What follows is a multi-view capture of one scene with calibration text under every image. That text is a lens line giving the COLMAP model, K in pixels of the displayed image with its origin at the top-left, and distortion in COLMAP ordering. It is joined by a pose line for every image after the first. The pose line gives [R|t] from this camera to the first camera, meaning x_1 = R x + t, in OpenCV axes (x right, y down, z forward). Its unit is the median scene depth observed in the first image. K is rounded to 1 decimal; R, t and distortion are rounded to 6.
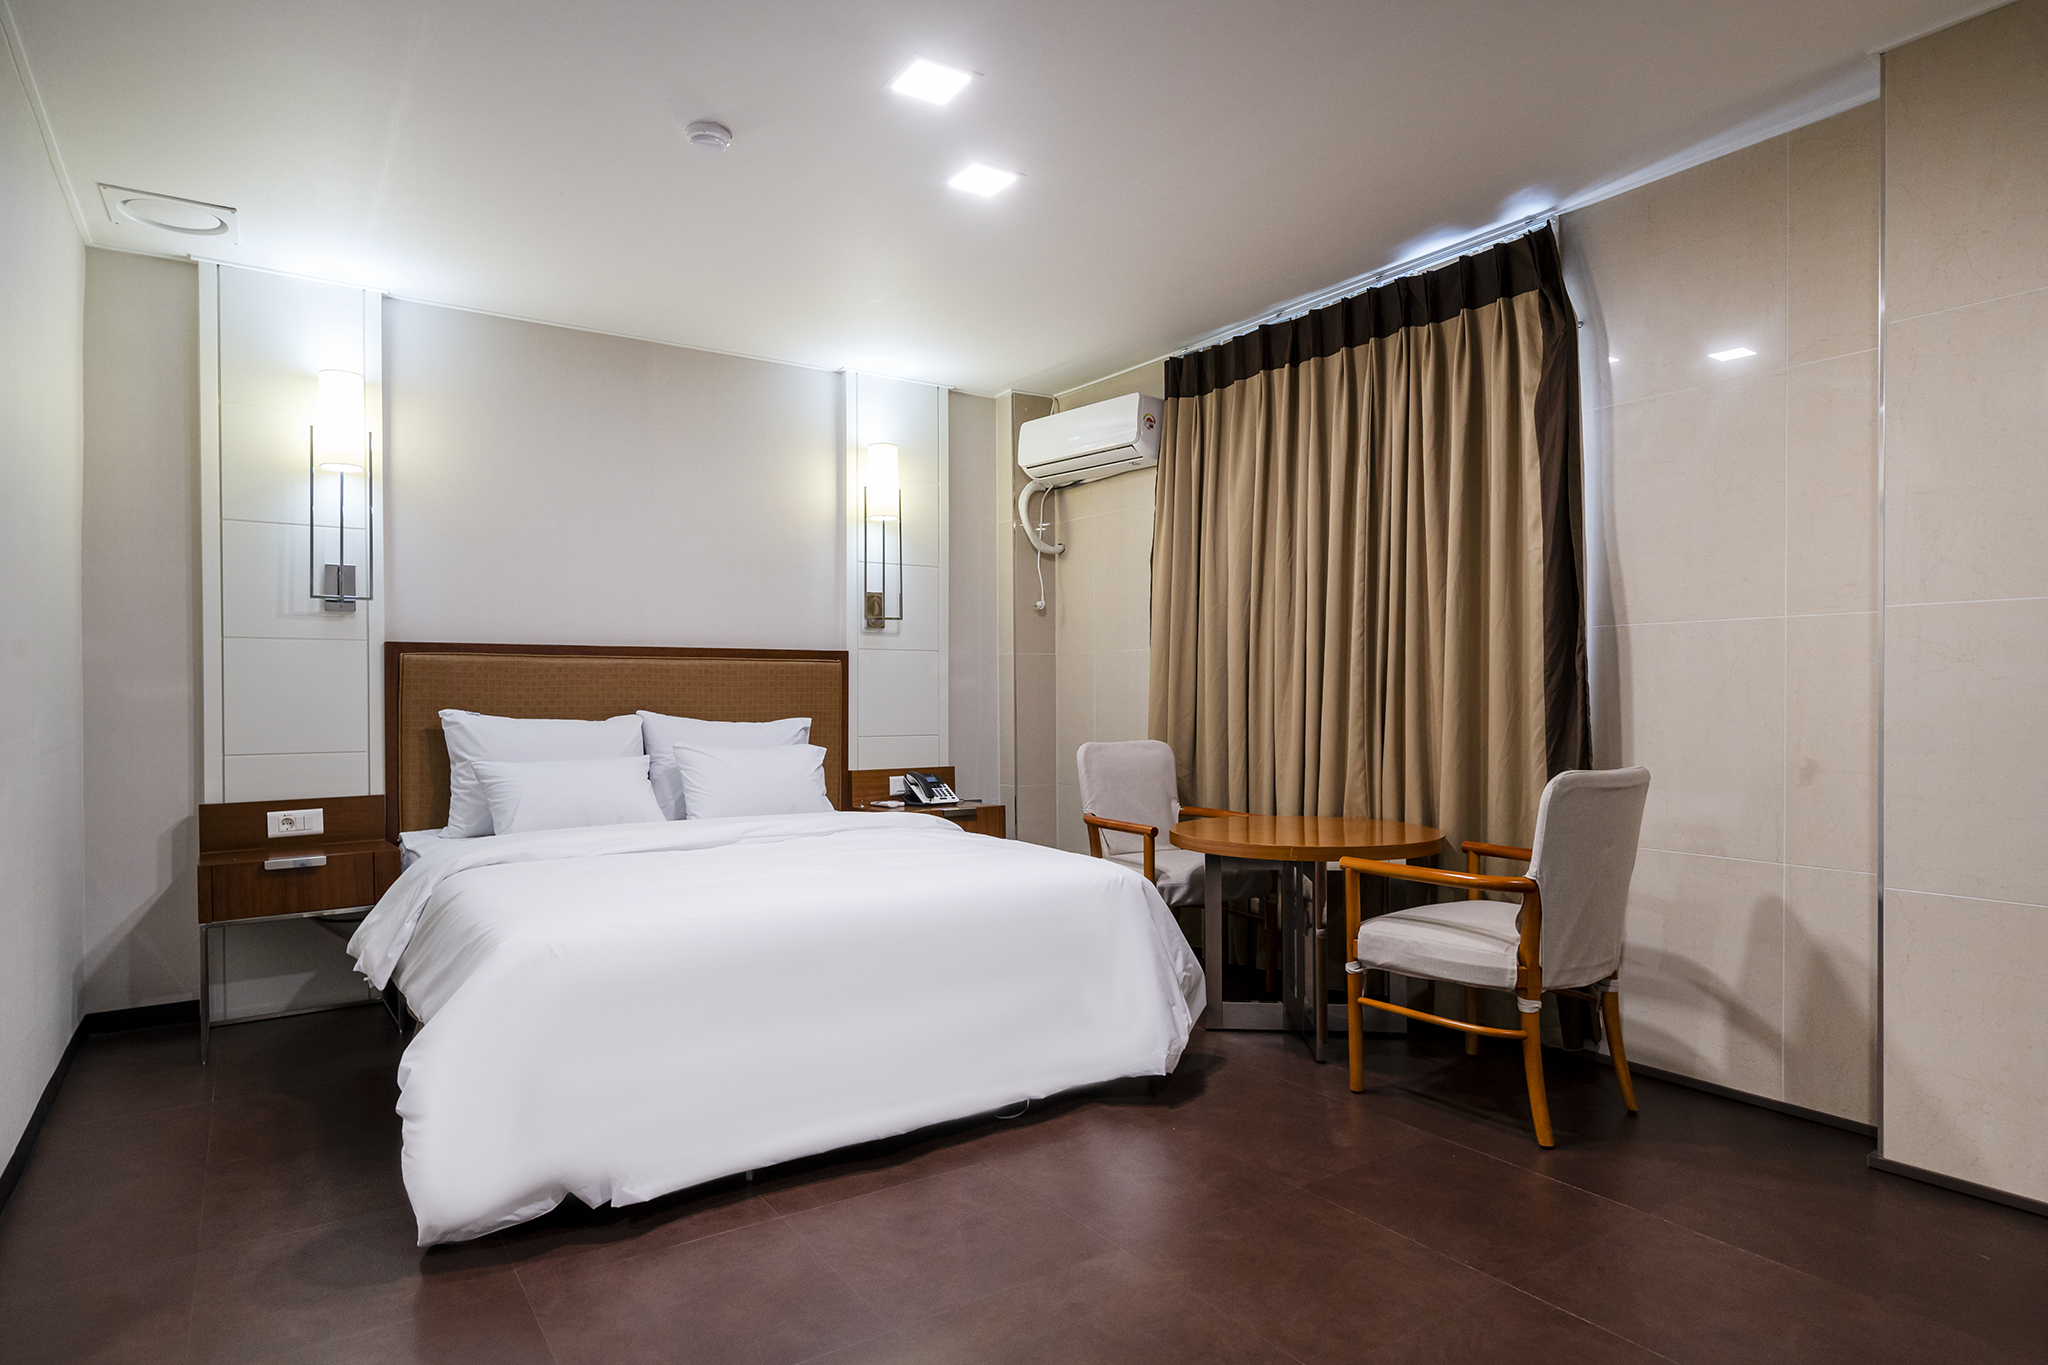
lens RADIAL K [[1115.1, 0, 1024.0], [0, 1115.1, 682.5], [0, 0, 1]] dist [-0.003480, -0.000641]
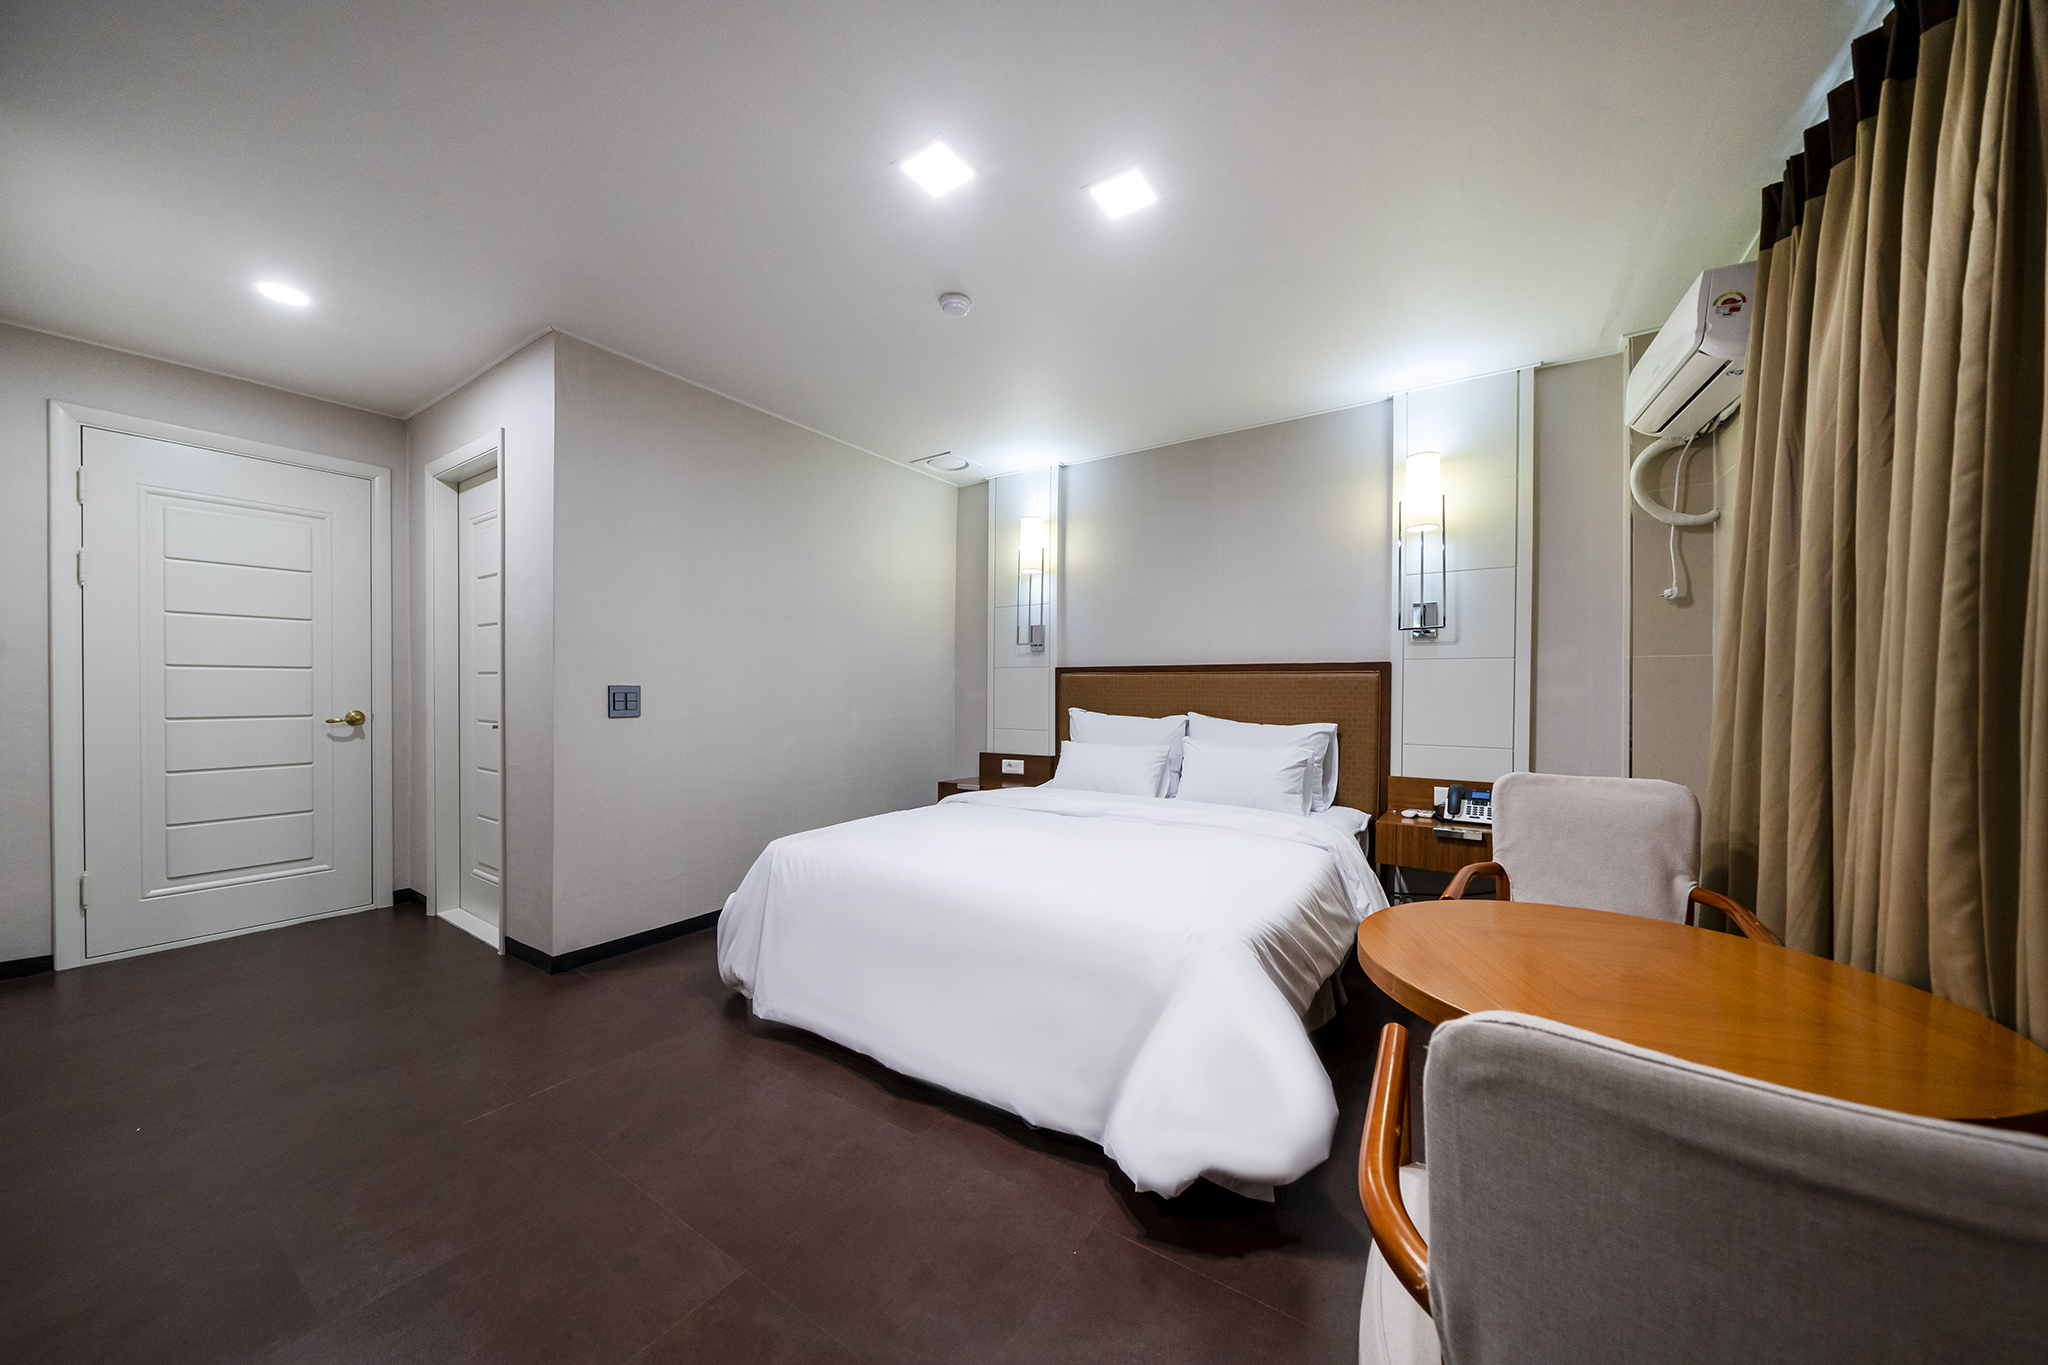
lens RADIAL K [[707.9, 0, 1024.0], [0, 707.9, 682.5], [0, 0, 1]] dist [0.000646, -0.000006]
pose [[0.371717, -0.006338, -0.928325, 0.367490], [0.001492, 0.999979, -0.006230, -0.005555], [0.928345, 0.000931, 0.371718, 0.475382]]
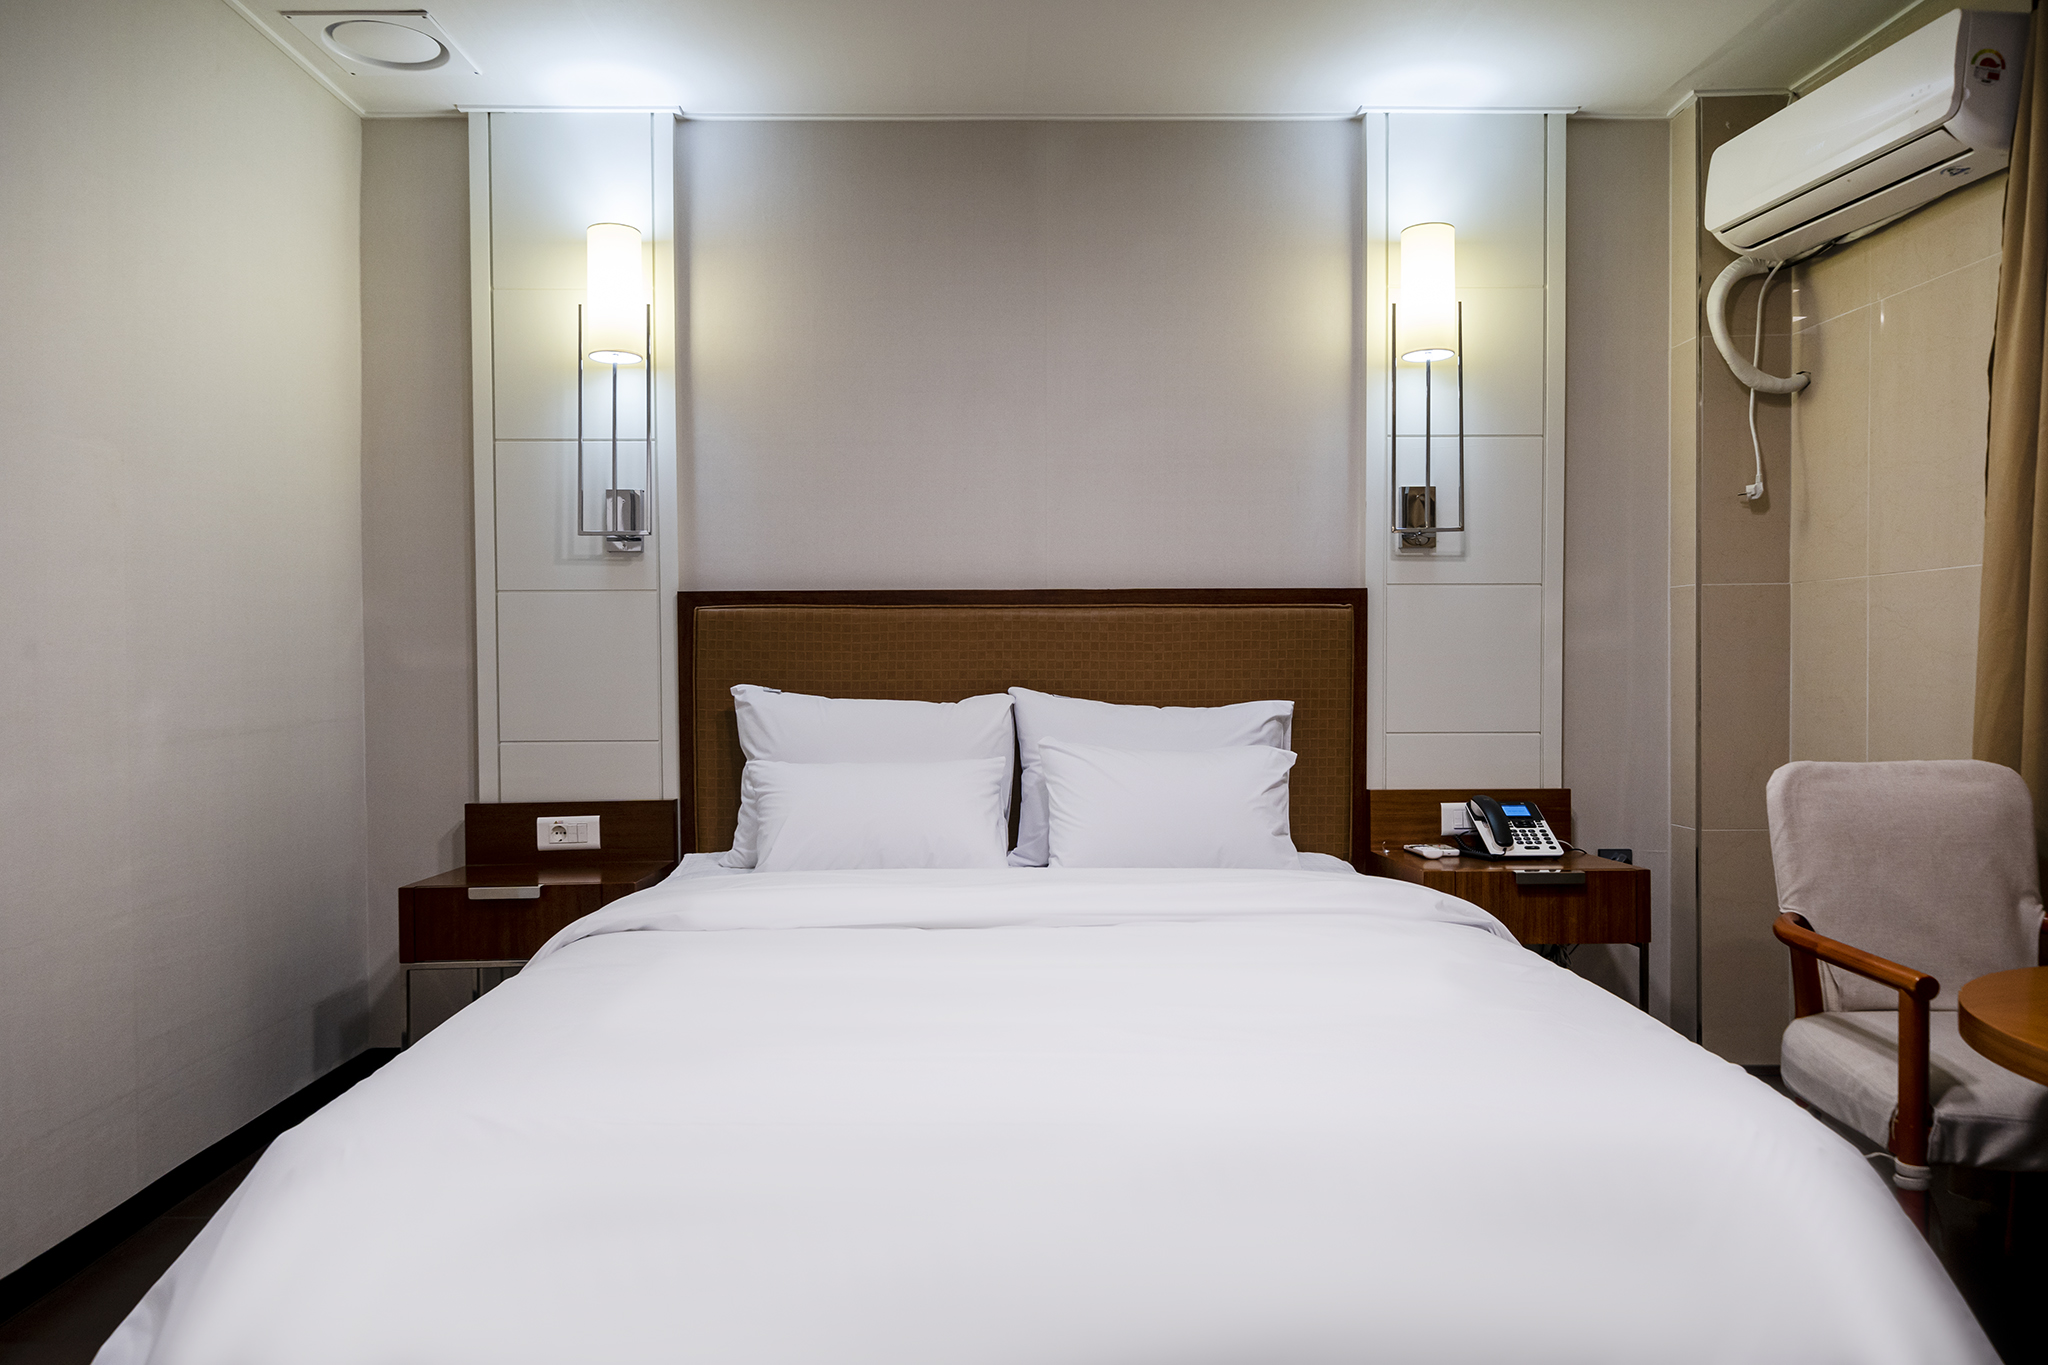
lens RADIAL K [[1357.3, 0, 1024.0], [0, 1357.3, 682.5], [0, 0, 1]] dist [0.002383, 0.001152]
pose [[0.838697, 0.005314, -0.544572, 0.091237], [0.008748, 0.999692, 0.023228, 0.003849], [0.544528, -0.024245, 0.838392, 0.323630]]
